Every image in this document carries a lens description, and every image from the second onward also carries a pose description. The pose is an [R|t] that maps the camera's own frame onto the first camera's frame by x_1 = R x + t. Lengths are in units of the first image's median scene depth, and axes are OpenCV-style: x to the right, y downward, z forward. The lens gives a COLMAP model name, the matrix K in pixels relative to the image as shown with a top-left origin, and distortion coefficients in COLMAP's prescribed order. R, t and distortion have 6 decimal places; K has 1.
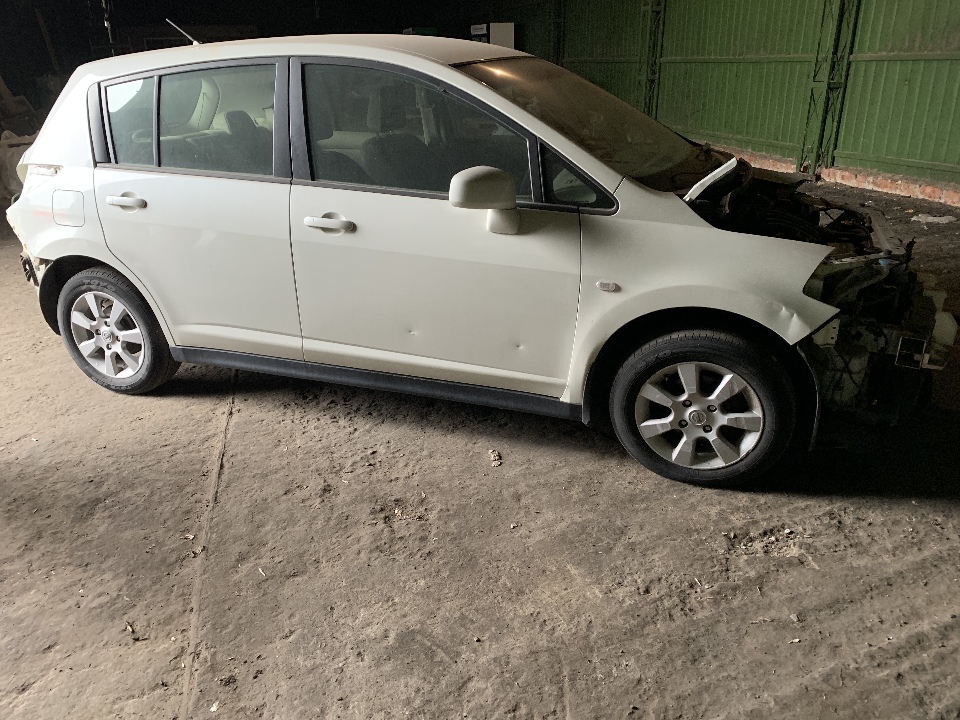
lens RADIAL K [[760.3, 0, 480.0], [0, 760.3, 360.0], [0, 0, 1]] dist [0.072283, -0.141794]
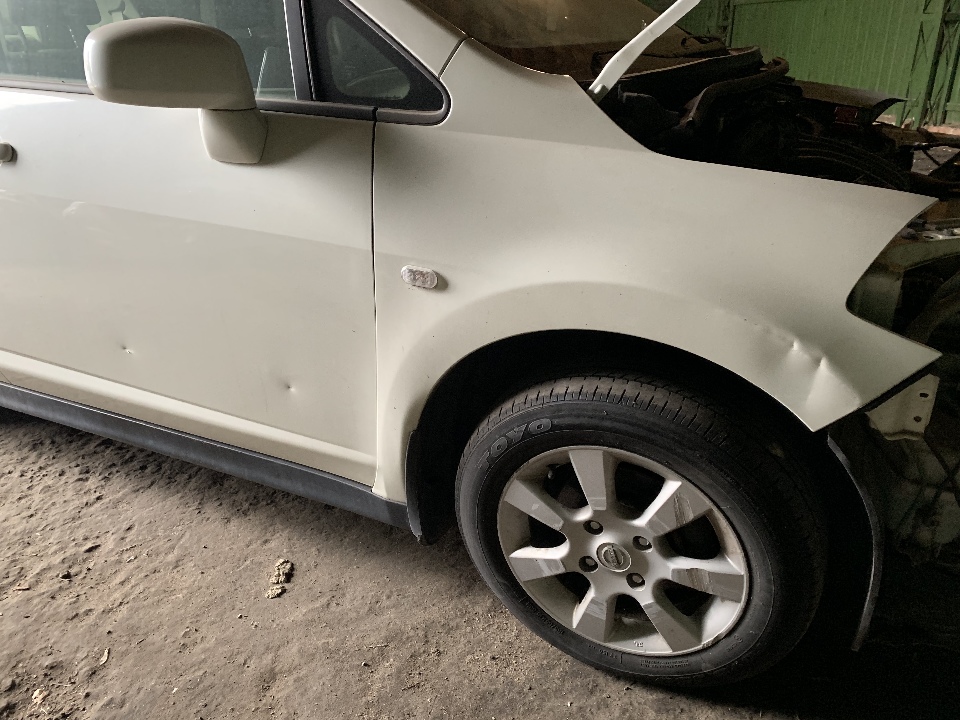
lens RADIAL K [[751.2, 0, 482.8], [0, 751.2, 367.1], [0, 0, 1]] dist [0.070377, -0.079799]
pose [[0.994298, 0.038220, -0.099553, 0.247291], [-0.034406, 0.998617, 0.039758, -0.060204], [0.100935, -0.036106, 0.994238, 0.528865]]
